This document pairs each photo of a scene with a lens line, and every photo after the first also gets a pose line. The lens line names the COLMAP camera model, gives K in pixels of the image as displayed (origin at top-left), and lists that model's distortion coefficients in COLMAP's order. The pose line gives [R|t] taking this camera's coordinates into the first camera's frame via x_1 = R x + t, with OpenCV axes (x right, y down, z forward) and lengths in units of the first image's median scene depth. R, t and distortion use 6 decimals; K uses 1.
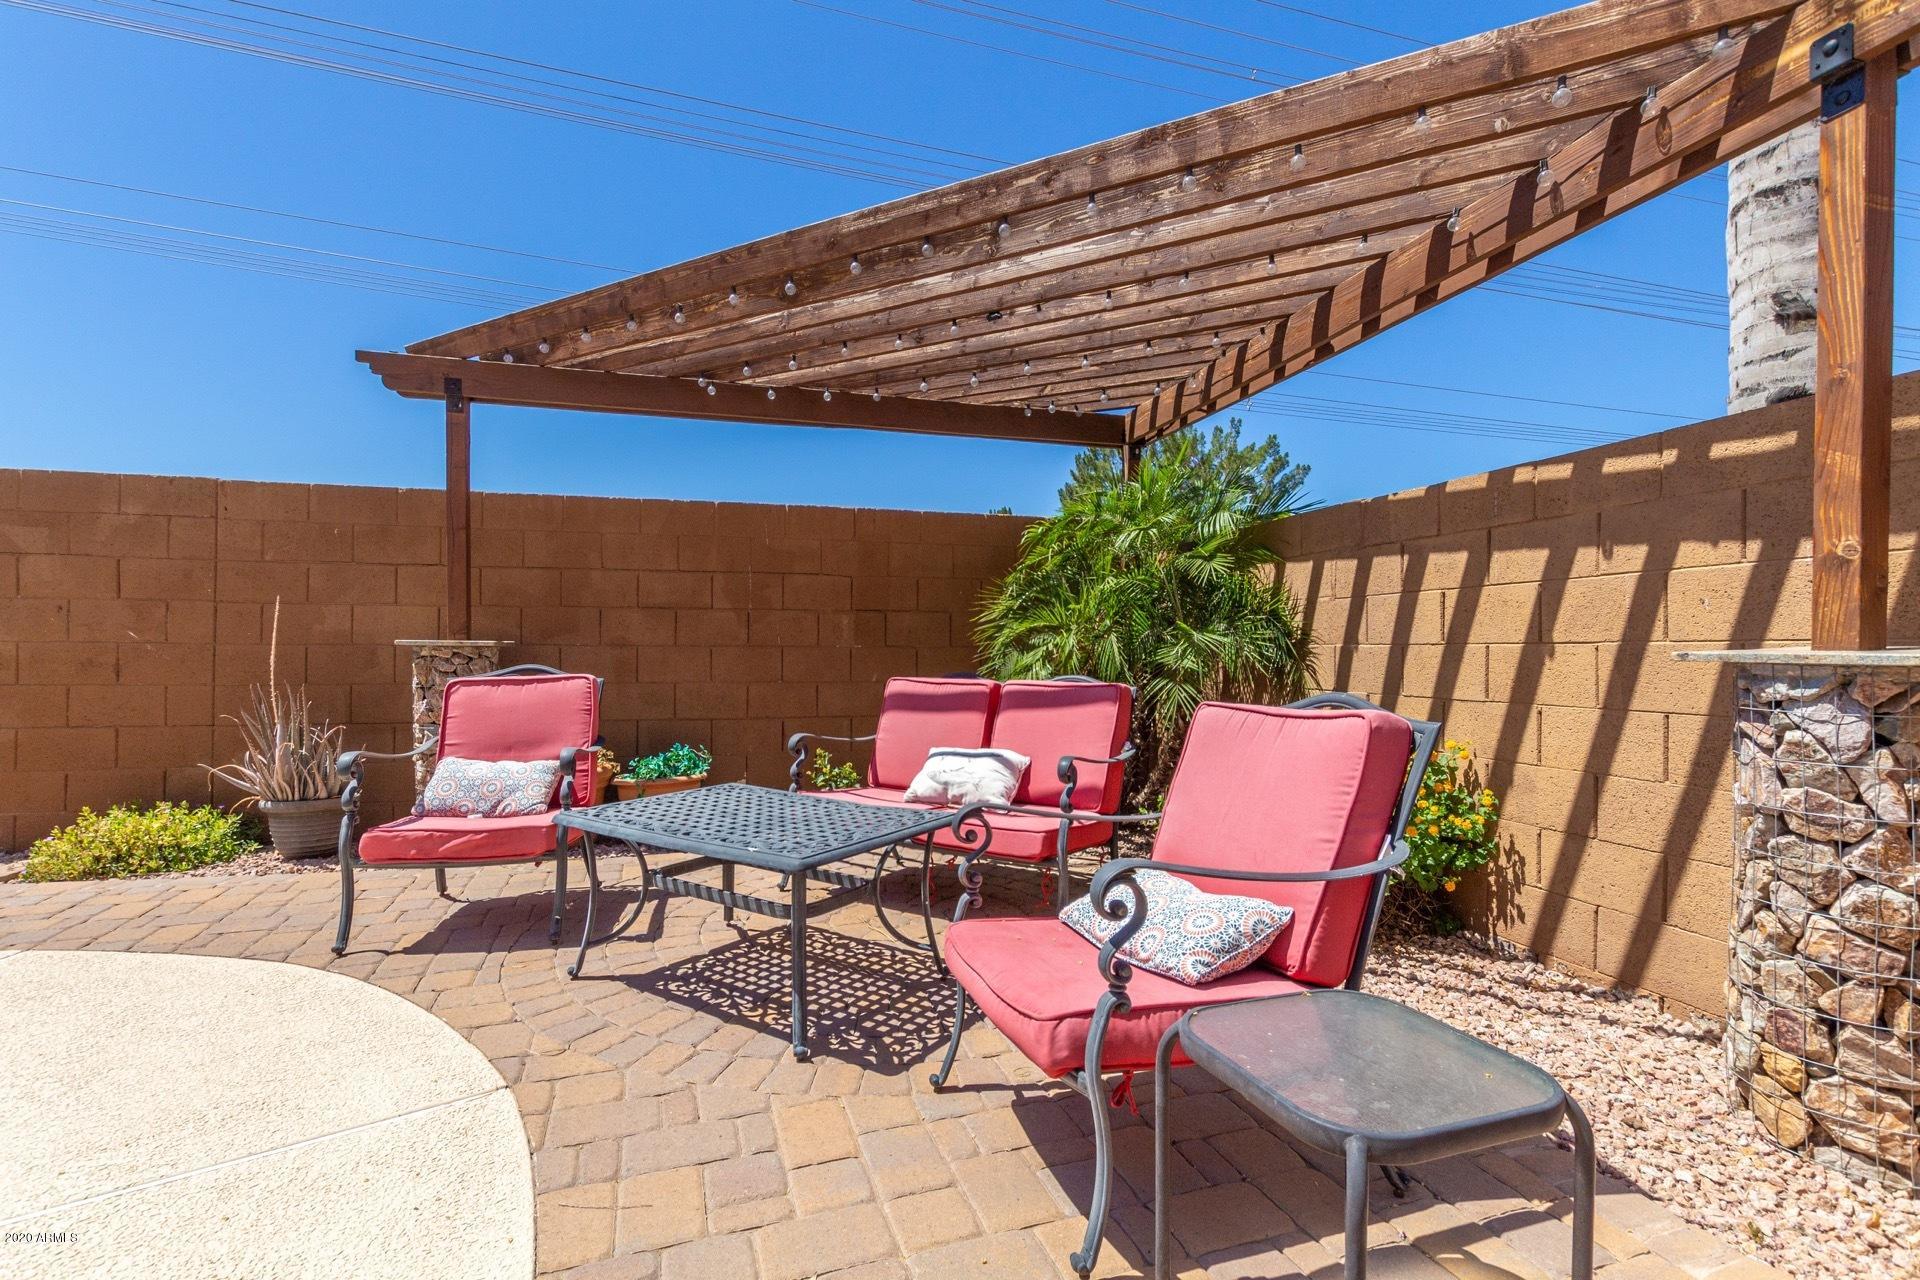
lens RADIAL K [[860.6, 0, 953.8], [0, 860.6, 649.4], [0, 0, 1]] dist [0.001517, -0.000141]
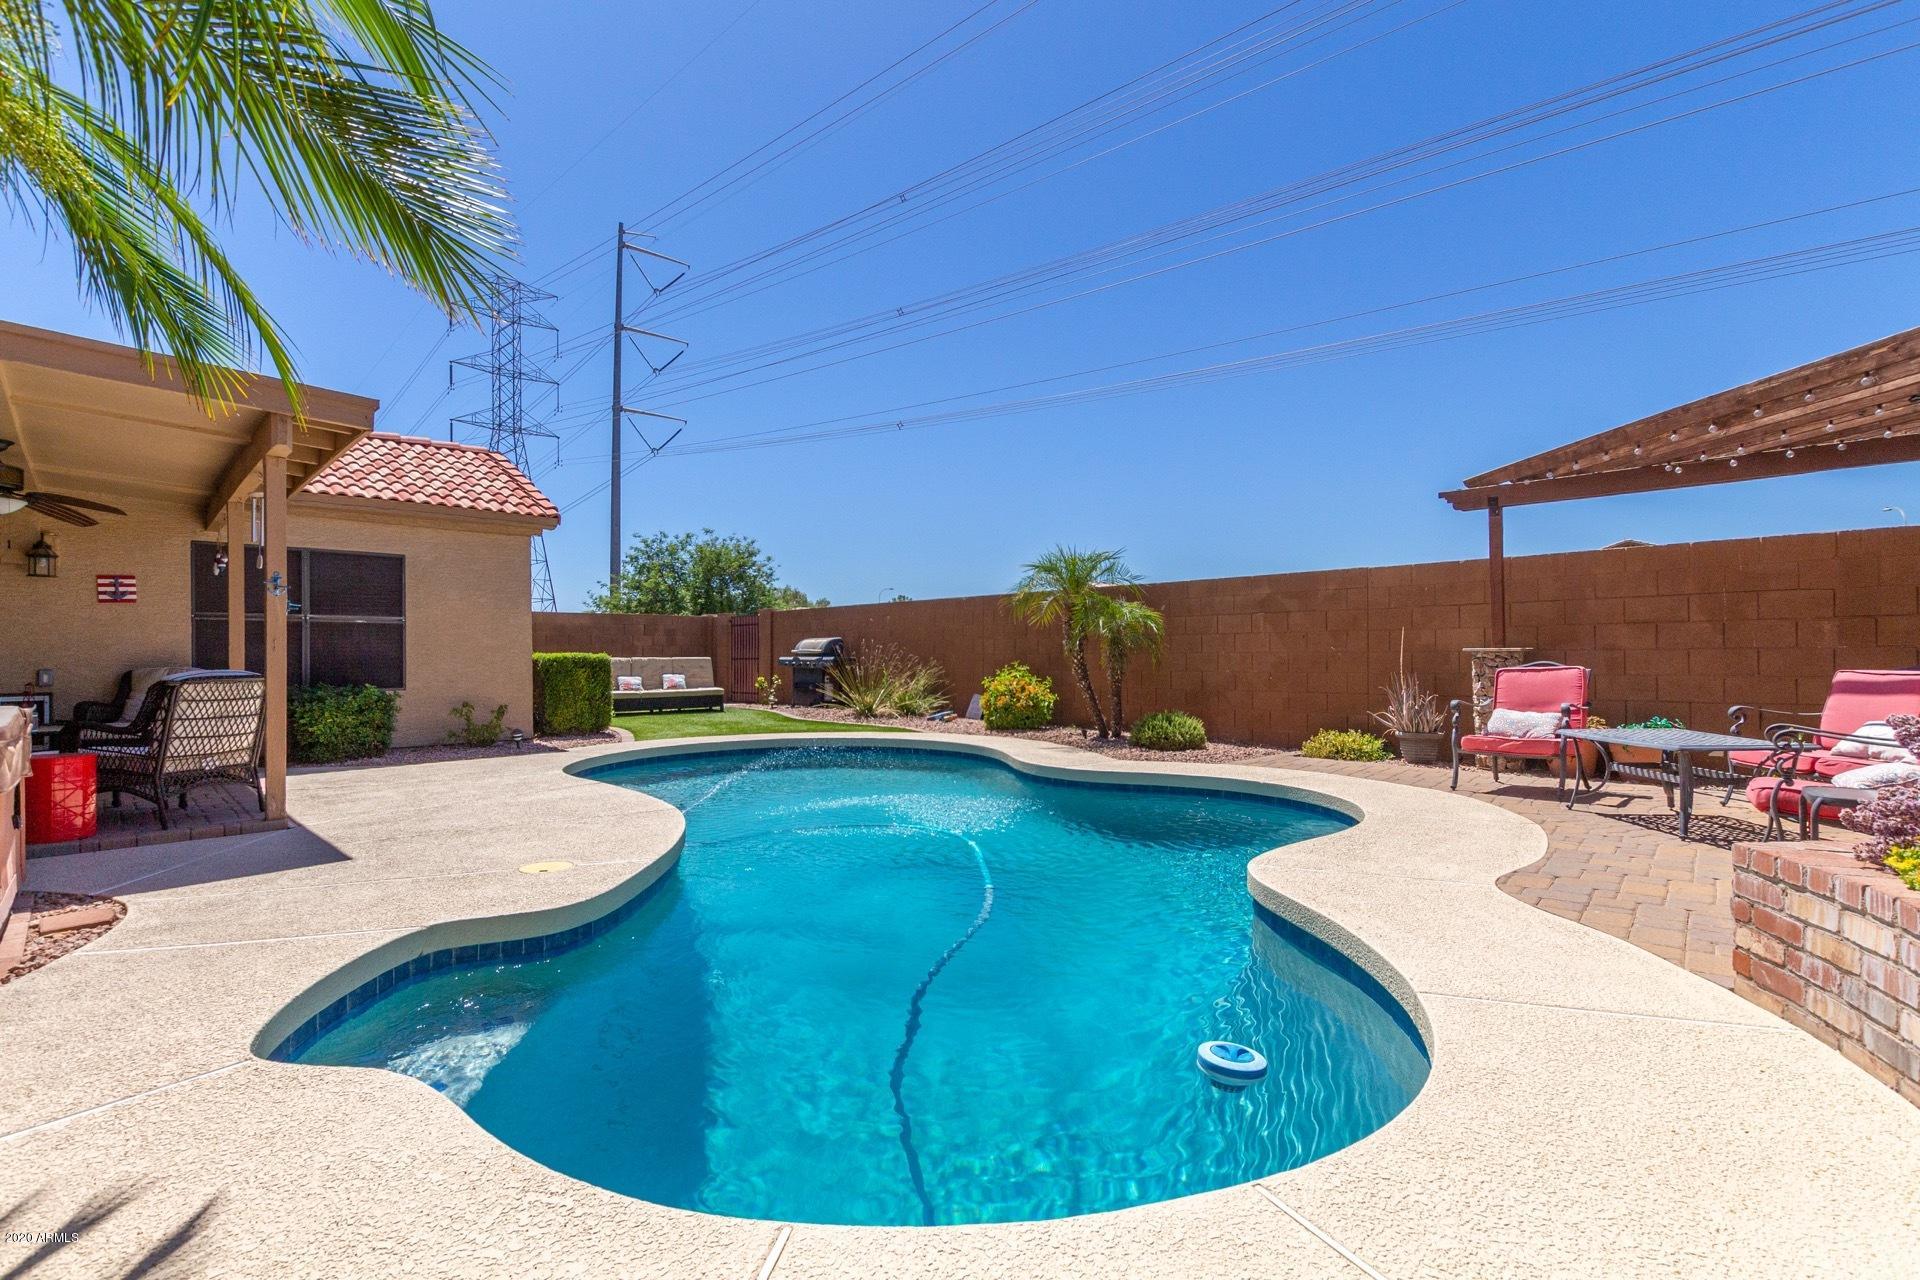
lens RADIAL K [[860.6, 0, 953.8], [0, 860.6, 649.4], [0, 0, 1]] dist [0.001517, -0.000141]
pose [[0.488669, -0.016634, -0.872311, 0.409297], [0.008967, 0.999861, -0.014043, 0.006884], [0.872423, -0.000960, 0.488750, -0.821691]]
